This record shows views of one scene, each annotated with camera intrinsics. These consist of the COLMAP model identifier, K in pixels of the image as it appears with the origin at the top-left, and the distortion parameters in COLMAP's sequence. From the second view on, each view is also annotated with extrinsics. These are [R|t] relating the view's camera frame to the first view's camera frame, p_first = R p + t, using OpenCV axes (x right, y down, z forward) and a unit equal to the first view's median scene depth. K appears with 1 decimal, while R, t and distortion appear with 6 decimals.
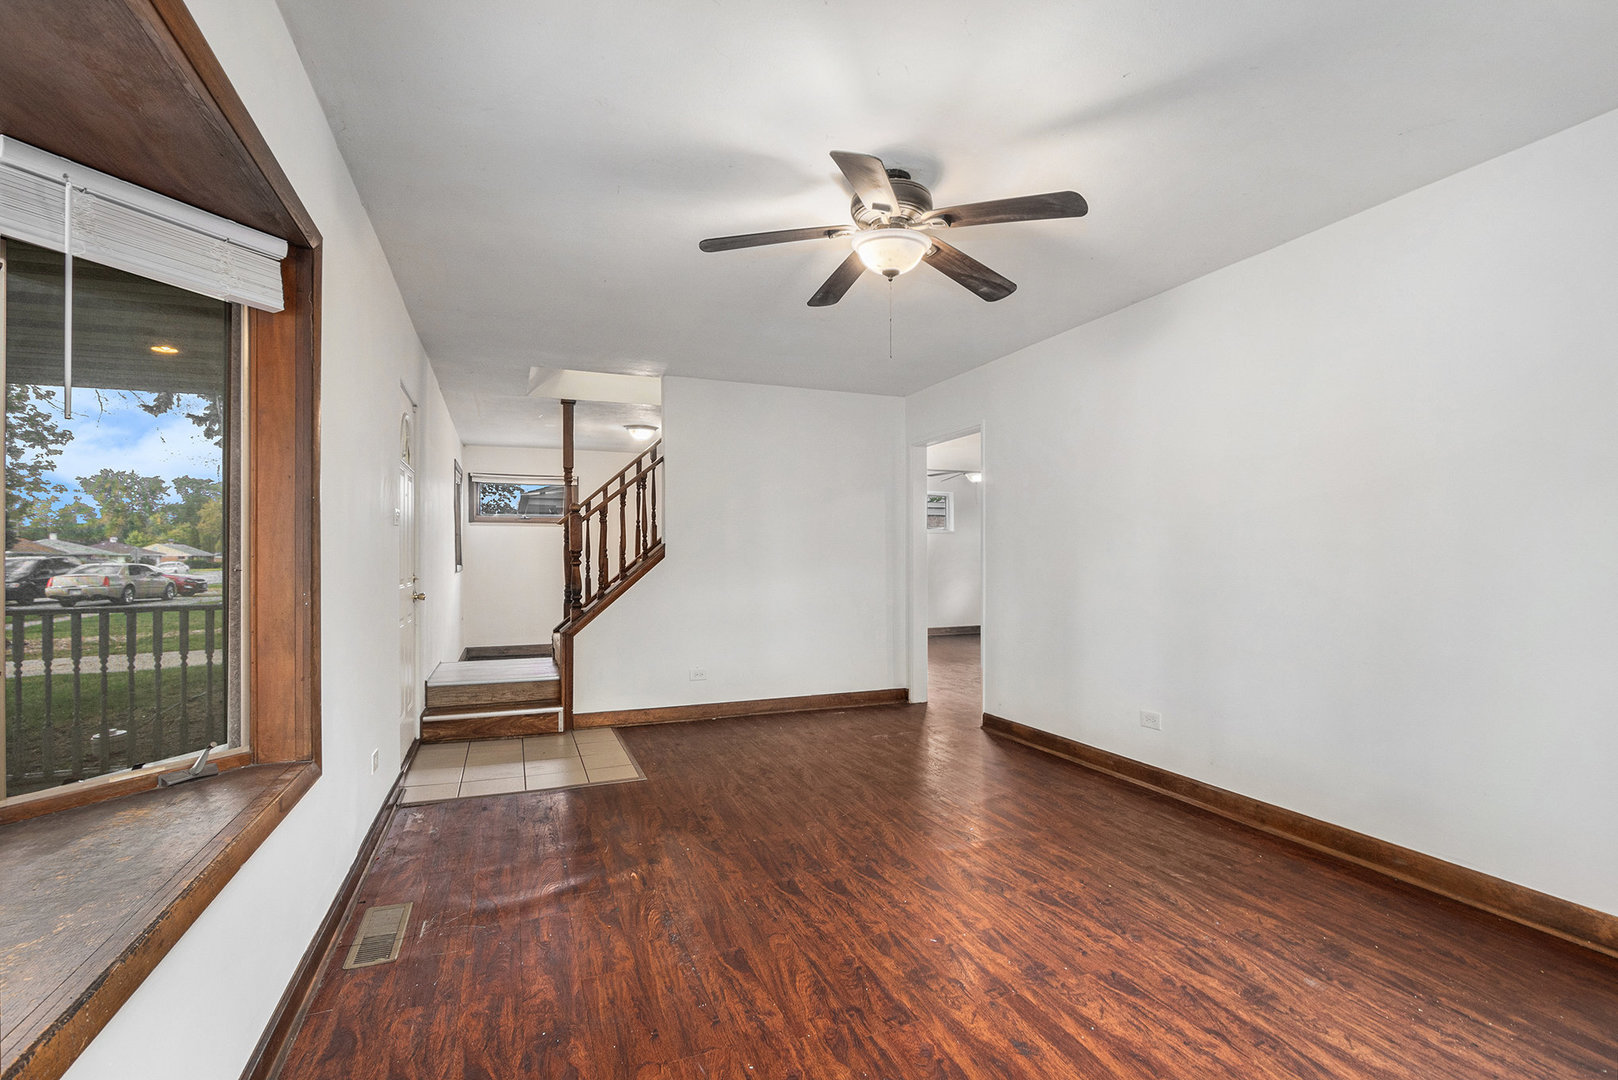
lens RADIAL K [[769.2, 0, 808.4], [0, 769.2, 546.1], [0, 0, 1]] dist [-0.006021, -0.000325]
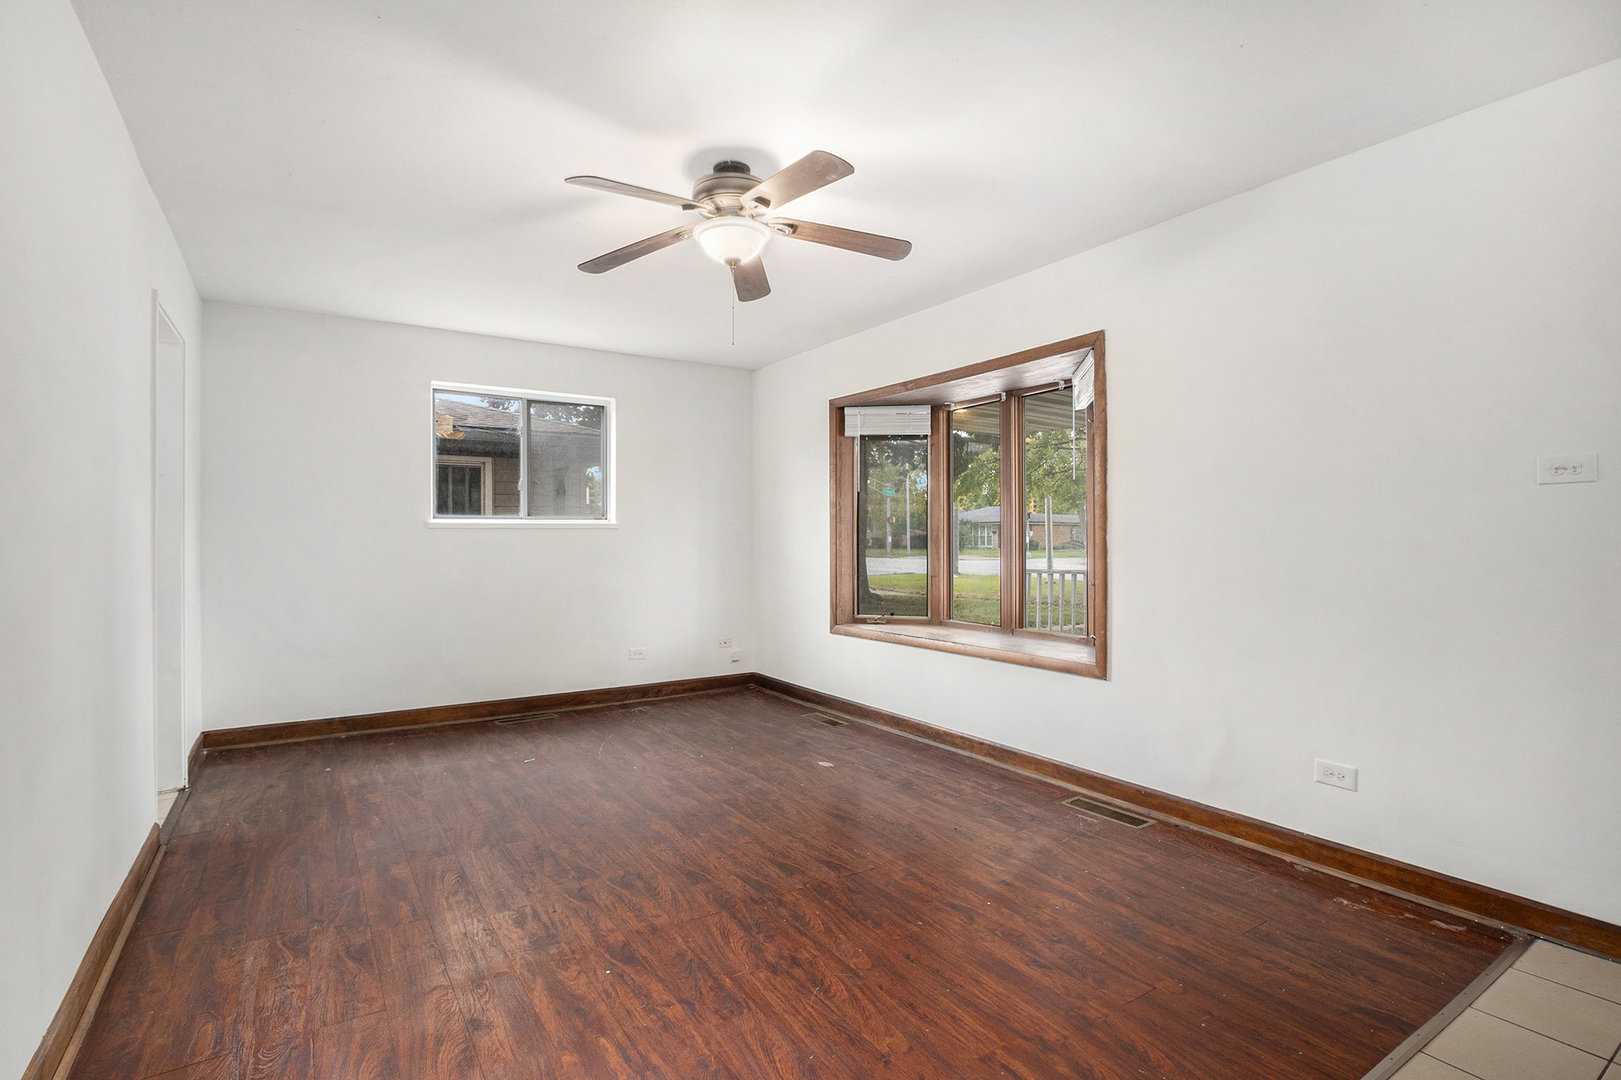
lens RADIAL K [[770.7, 0, 812.7], [0, 770.7, 539.4], [0, 0, 1]] dist [-0.006021, -0.000325]
pose [[-0.978382, 0.004542, -0.206755, 0.218851], [0.006891, 0.999920, -0.010644, 0.026238], [0.206690, -0.011839, -0.978335, 2.054609]]
